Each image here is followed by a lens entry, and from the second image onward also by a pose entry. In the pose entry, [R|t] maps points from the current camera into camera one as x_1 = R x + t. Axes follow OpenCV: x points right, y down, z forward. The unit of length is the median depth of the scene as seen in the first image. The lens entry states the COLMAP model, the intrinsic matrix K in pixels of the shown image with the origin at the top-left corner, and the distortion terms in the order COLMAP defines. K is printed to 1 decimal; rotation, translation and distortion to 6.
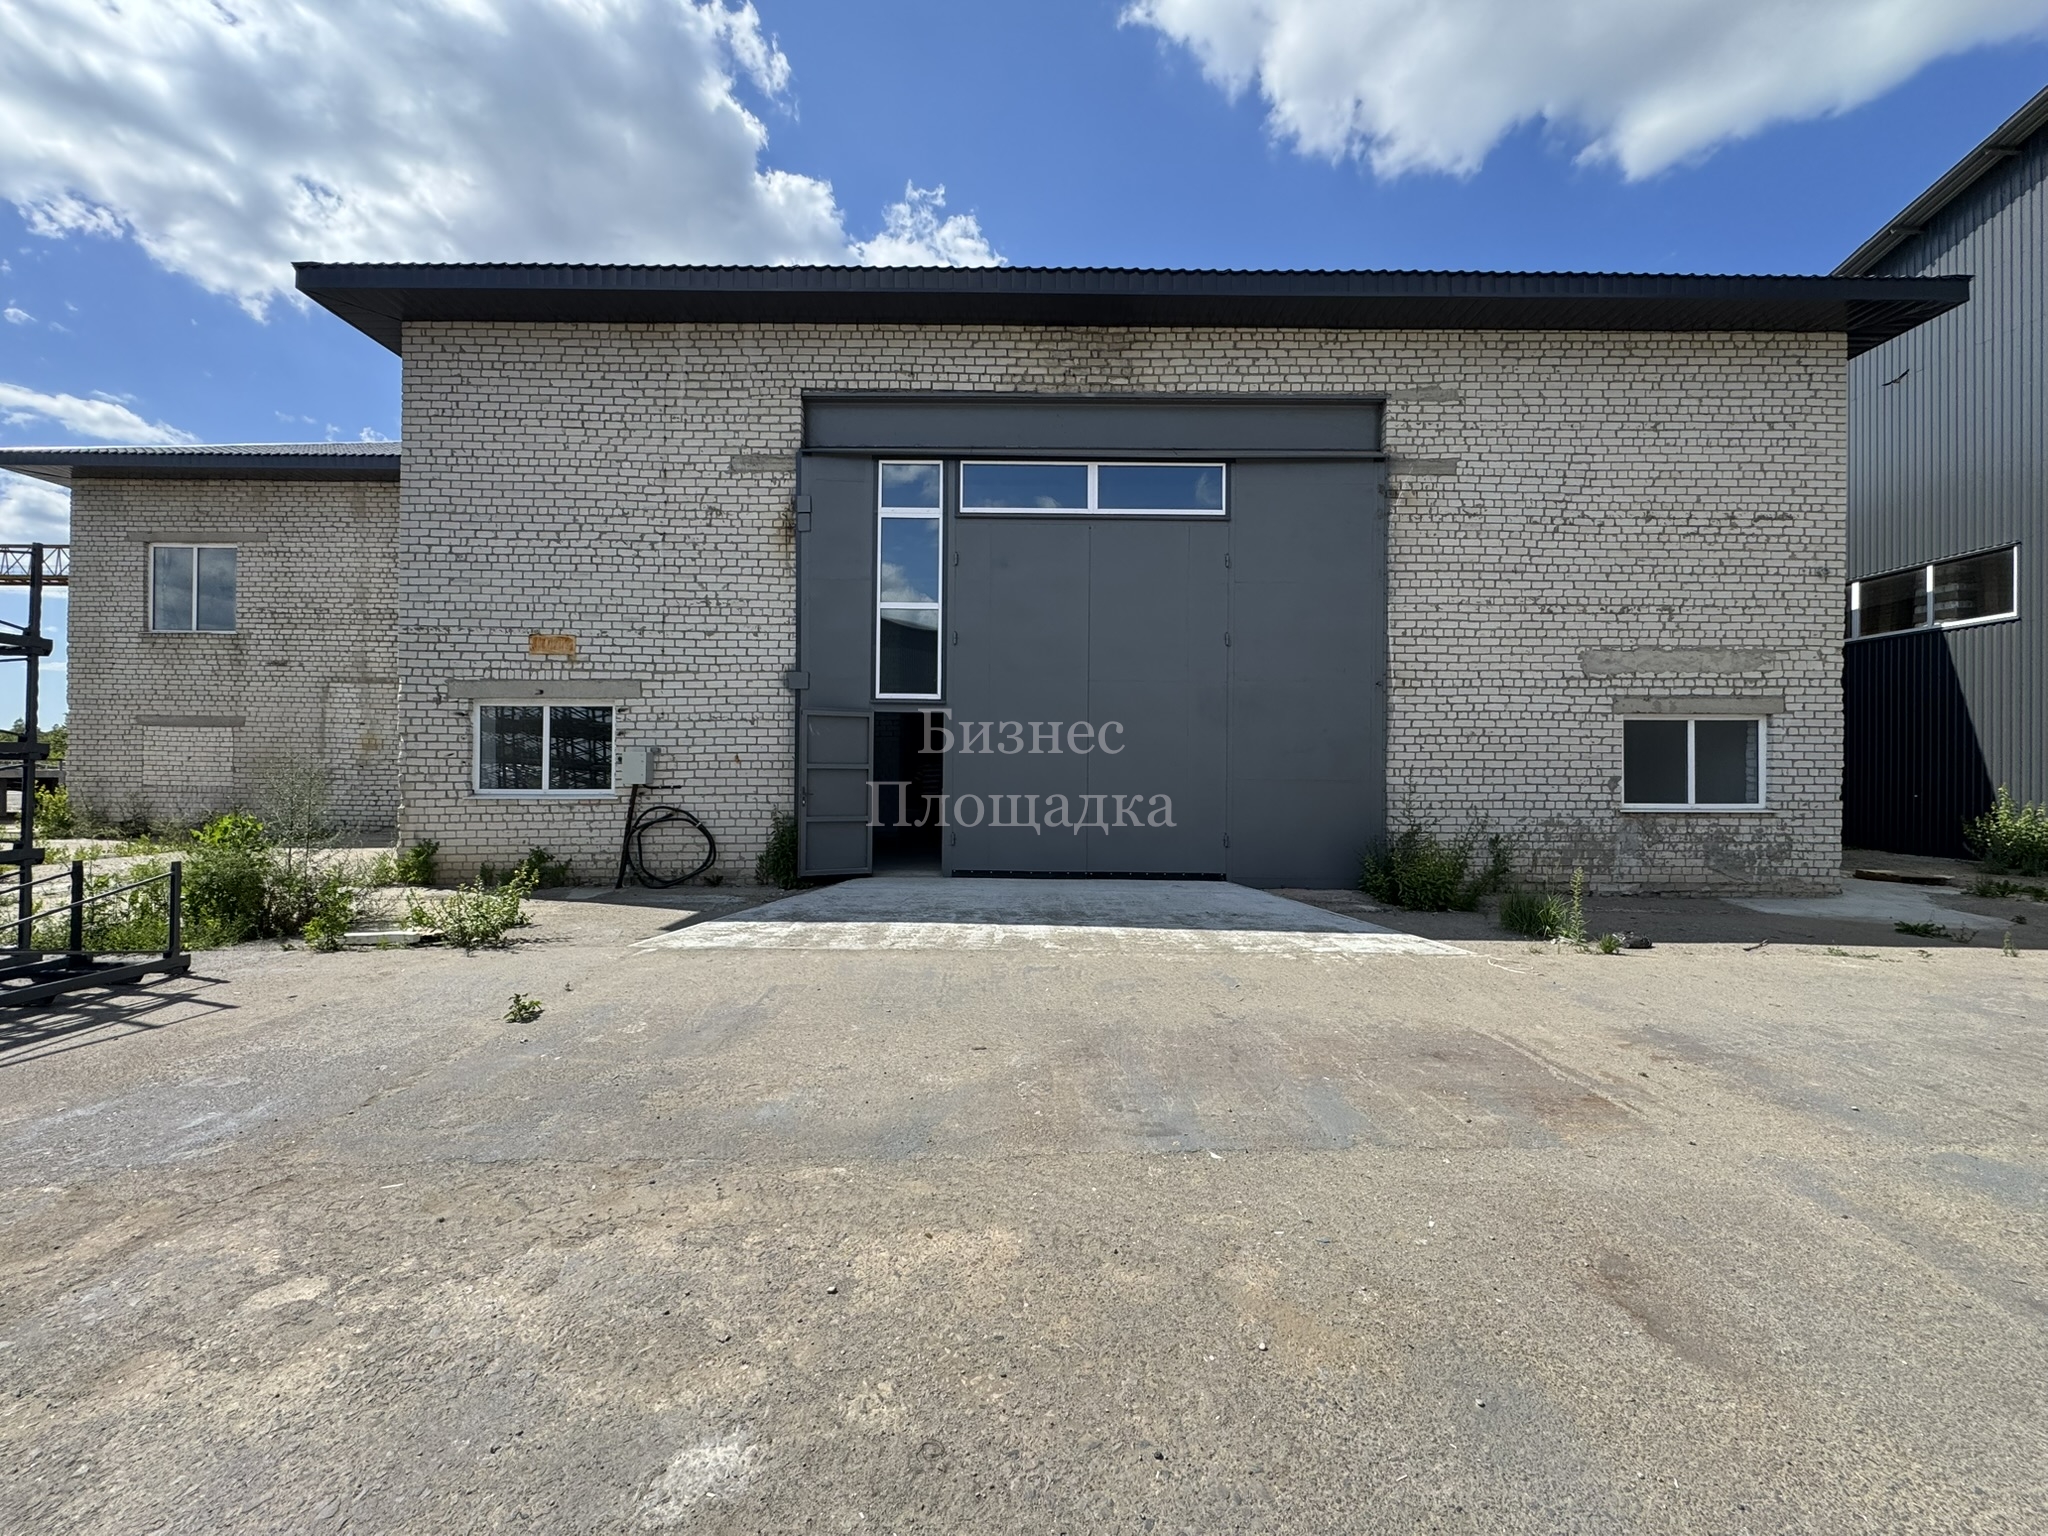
lens RADIAL K [[815.7, 0, 1025.8], [0, 815.7, 764.7], [0, 0, 1]] dist [-0.001889, 0.000136]
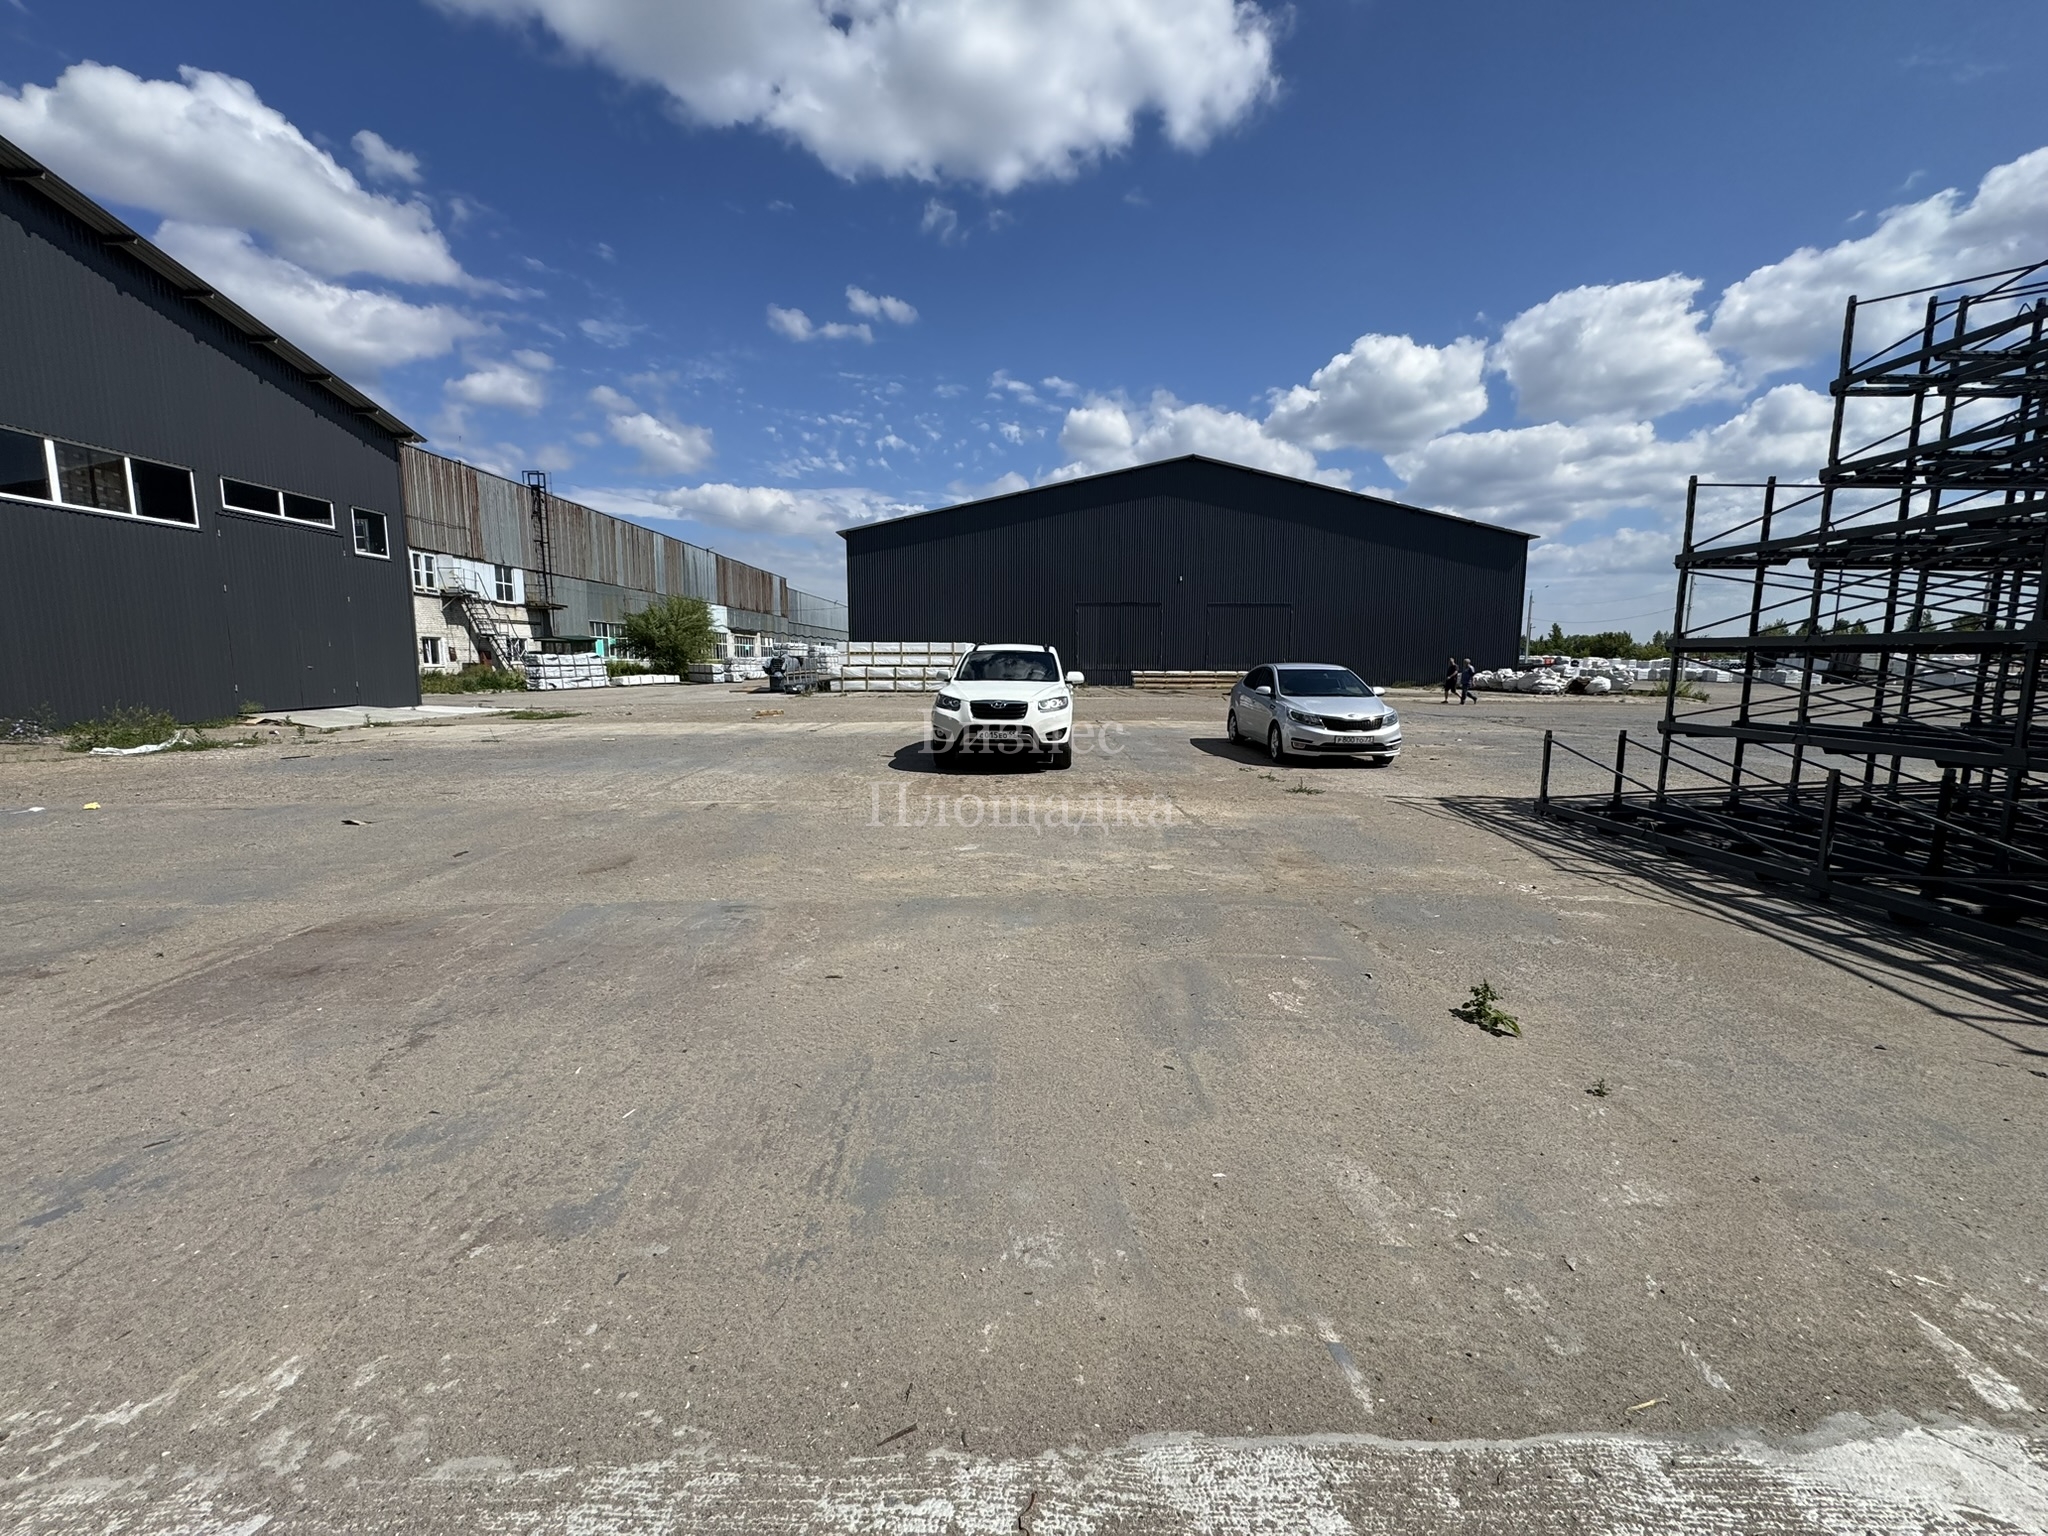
lens RADIAL K [[815.7, 0, 1025.8], [0, 815.7, 764.7], [0, 0, 1]] dist [-0.001889, 0.000136]
pose [[-0.999892, -0.011483, -0.009176, -0.274590], [-0.012525, 0.992321, 0.123053, 0.023501], [0.007692, 0.123155, -0.992358, 2.023177]]
